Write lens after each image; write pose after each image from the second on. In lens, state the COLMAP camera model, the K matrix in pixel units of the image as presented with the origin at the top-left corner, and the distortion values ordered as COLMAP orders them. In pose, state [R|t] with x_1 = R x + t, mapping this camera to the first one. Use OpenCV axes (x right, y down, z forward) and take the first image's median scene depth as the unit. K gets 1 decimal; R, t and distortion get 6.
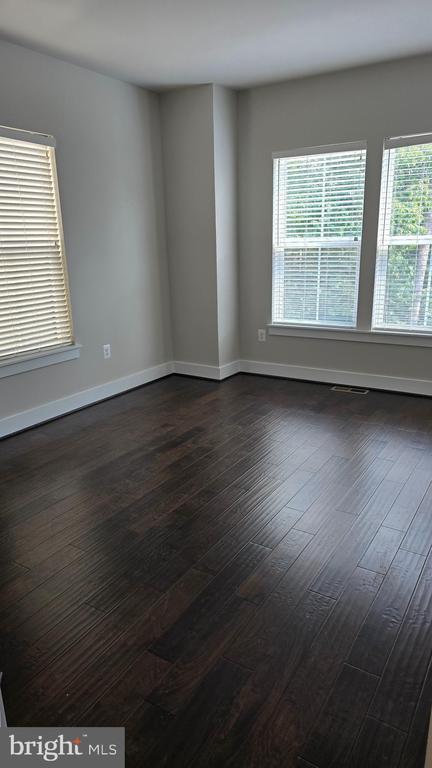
lens RADIAL K [[514.5, 0, 216.0], [0, 514.5, 384.0], [0, 0, 1]] dist [0.066344, -0.072786]
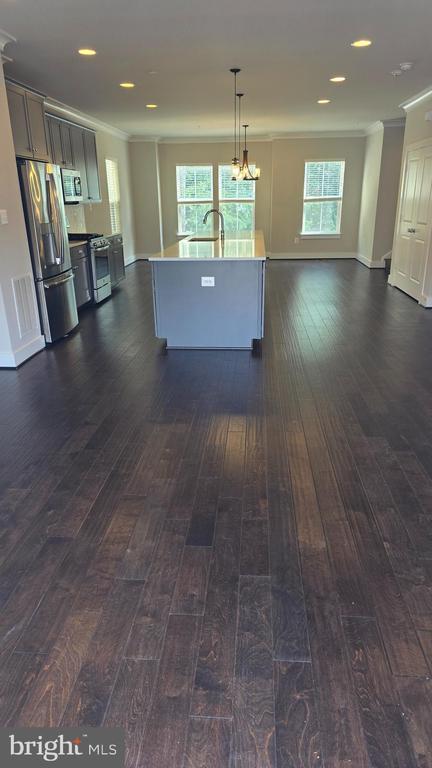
lens RADIAL K [[514.5, 0, 216.0], [0, 514.5, 384.0], [0, 0, 1]] dist [0.066344, -0.072786]
pose [[0.886376, -0.155858, 0.435942, -0.927083], [0.132599, 0.987646, 0.083499, 0.404244], [-0.443571, -0.016206, 0.896093, -1.292591]]
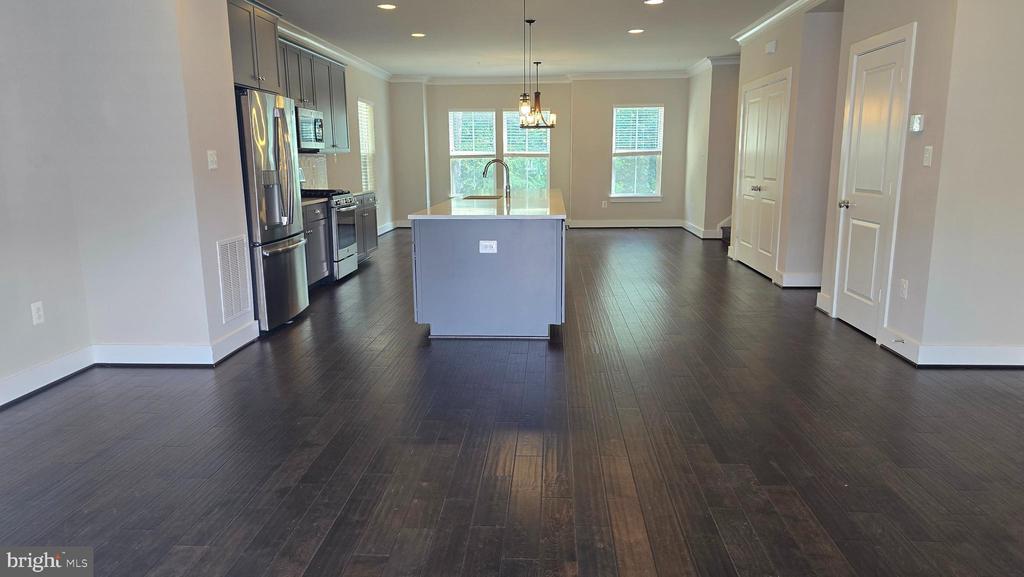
lens RADIAL K [[686.0, 0, 512.0], [0, 686.0, 288.5], [0, 0, 1]] dist [0.066344, -0.072786]
pose [[0.878107, -0.082827, 0.471240, -0.912862], [0.129399, 0.989311, -0.067236, 0.414190], [-0.460634, 0.120018, 0.879438, -1.261774]]
